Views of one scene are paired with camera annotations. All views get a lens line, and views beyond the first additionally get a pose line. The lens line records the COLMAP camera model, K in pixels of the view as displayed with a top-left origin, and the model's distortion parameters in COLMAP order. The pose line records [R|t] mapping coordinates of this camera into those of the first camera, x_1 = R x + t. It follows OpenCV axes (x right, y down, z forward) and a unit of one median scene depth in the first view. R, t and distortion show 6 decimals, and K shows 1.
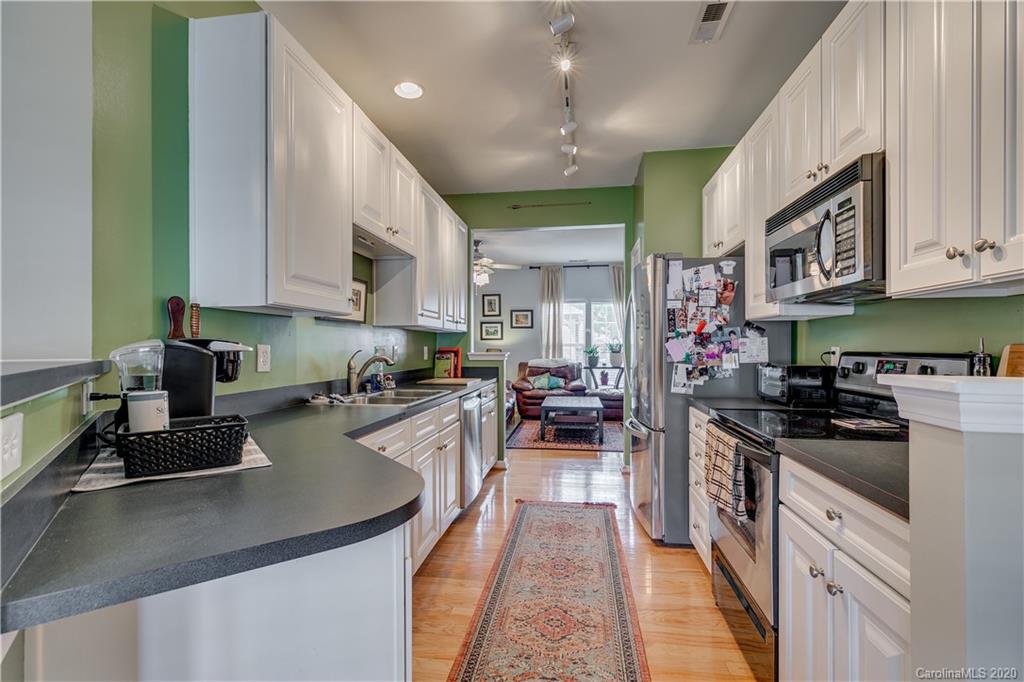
lens RADIAL K [[460.2, 0, 510.9], [0, 460.2, 343.0], [0, 0, 1]] dist [0.003369, -0.001399]
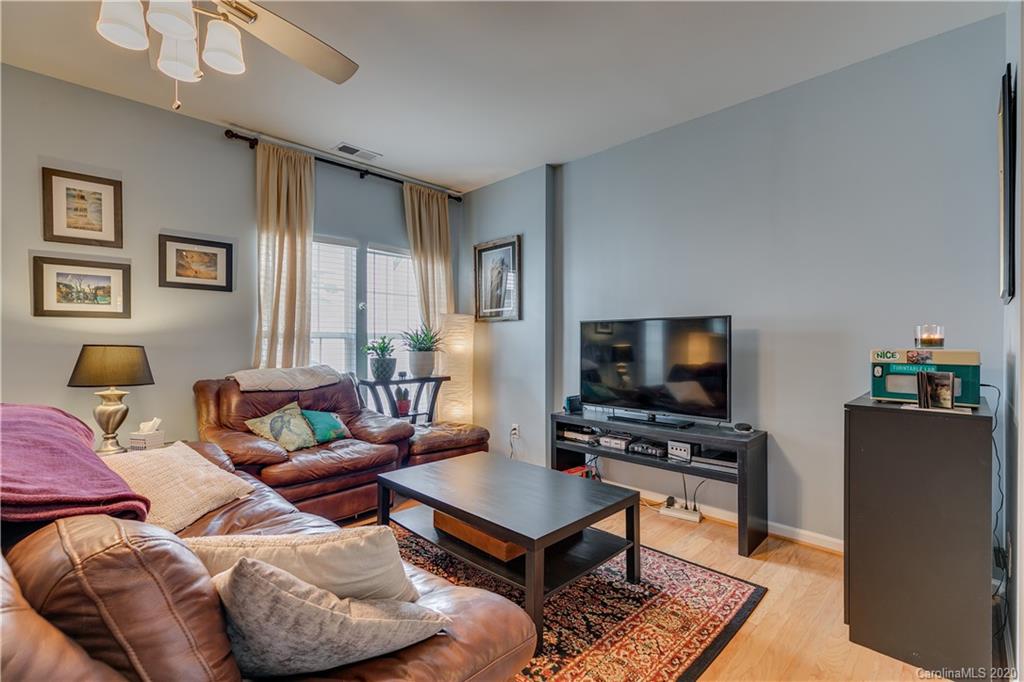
lens RADIAL K [[460.2, 0, 510.0], [0, 460.2, 339.6], [0, 0, 1]] dist [0.003369, -0.001399]
pose [[0.597781, 0.007436, 0.801625, -0.124987], [-0.007318, 0.999966, -0.003819, 0.008811], [-0.801626, -0.003583, 0.597815, 0.577413]]
